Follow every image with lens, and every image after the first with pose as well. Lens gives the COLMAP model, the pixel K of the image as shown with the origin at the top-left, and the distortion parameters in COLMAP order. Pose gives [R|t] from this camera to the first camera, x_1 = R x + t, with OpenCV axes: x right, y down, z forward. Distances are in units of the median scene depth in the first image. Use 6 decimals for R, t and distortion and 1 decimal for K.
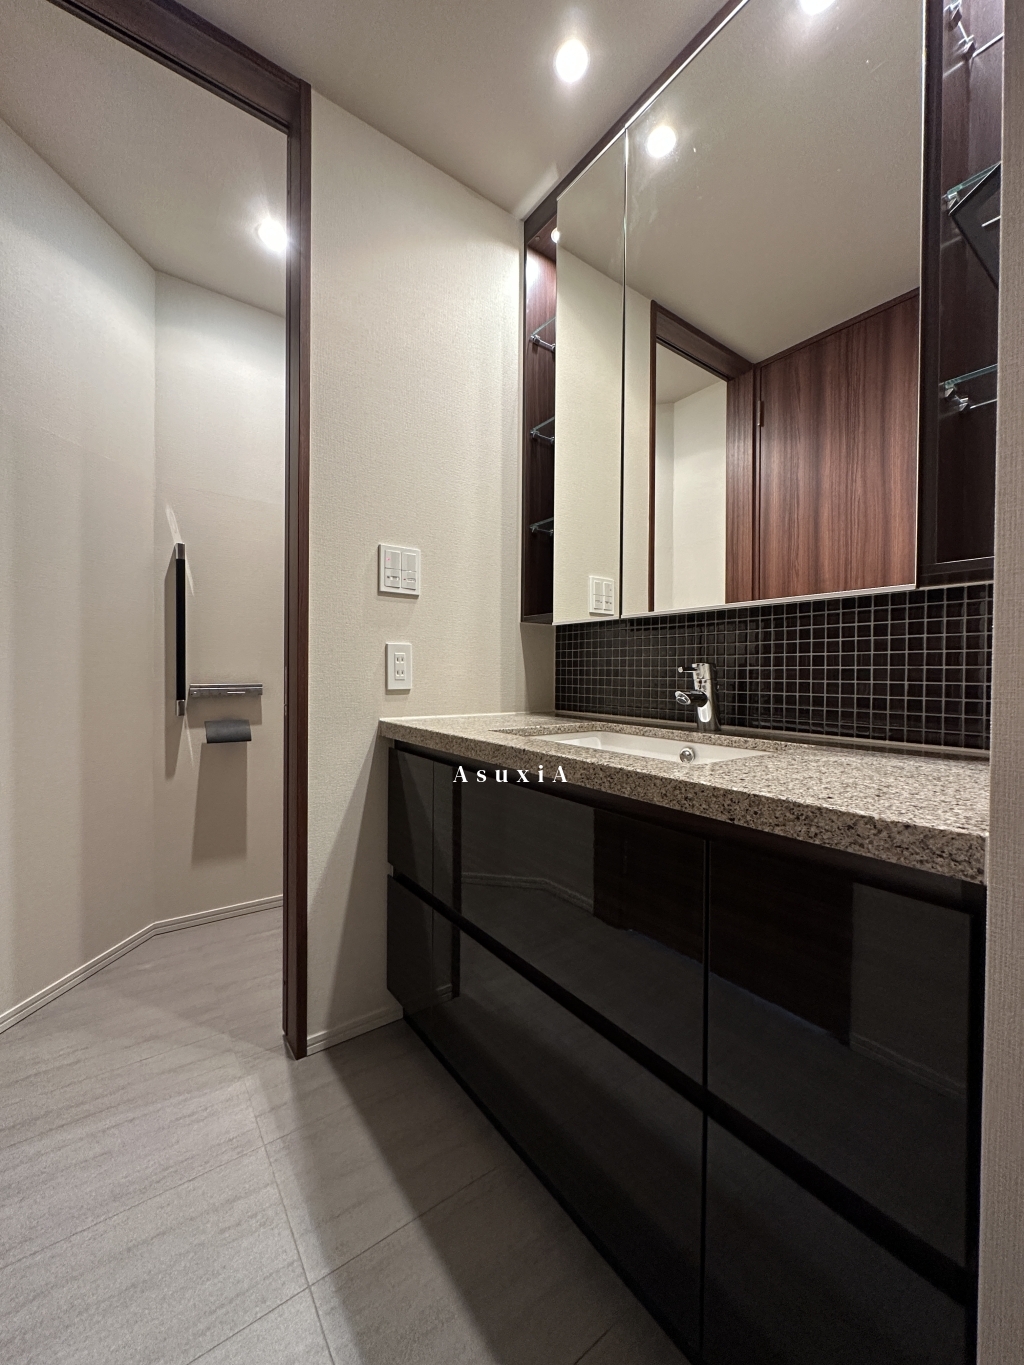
lens RADIAL K [[546.2, 0, 512.4], [0, 546.2, 679.6], [0, 0, 1]] dist [0.002392, 0.000324]
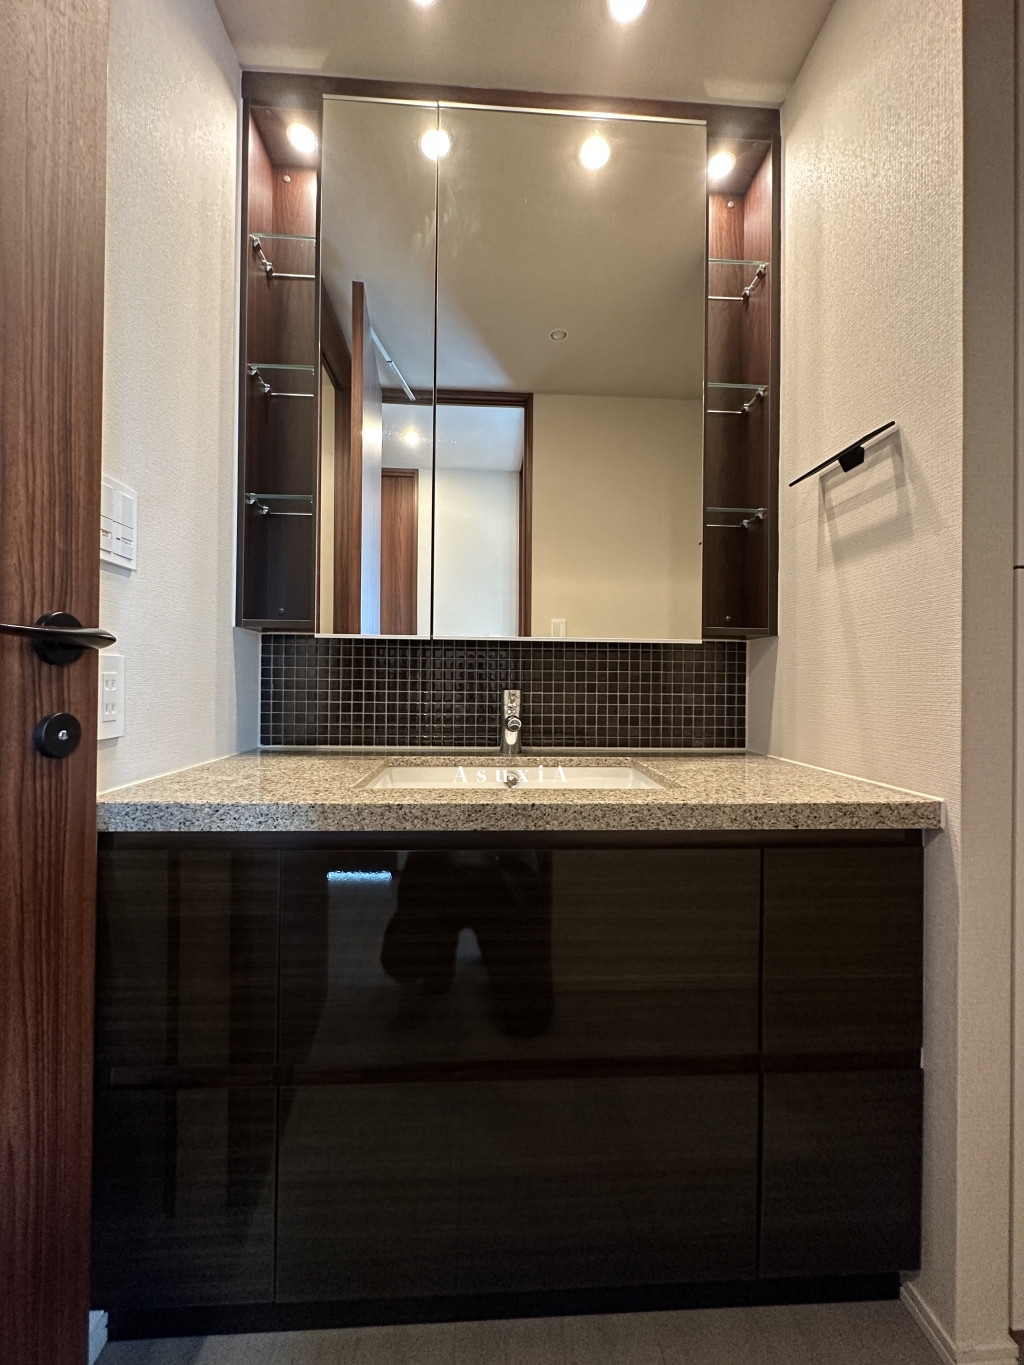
lens RADIAL K [[546.2, 0, 513.5], [0, 546.2, 683.1], [0, 0, 1]] dist [0.002392, 0.000324]
pose [[0.541807, -0.003820, 0.840495, -0.603263], [0.003771, 0.999991, 0.002114, -0.050761], [-0.840495, 0.002024, 0.541816, 0.496863]]
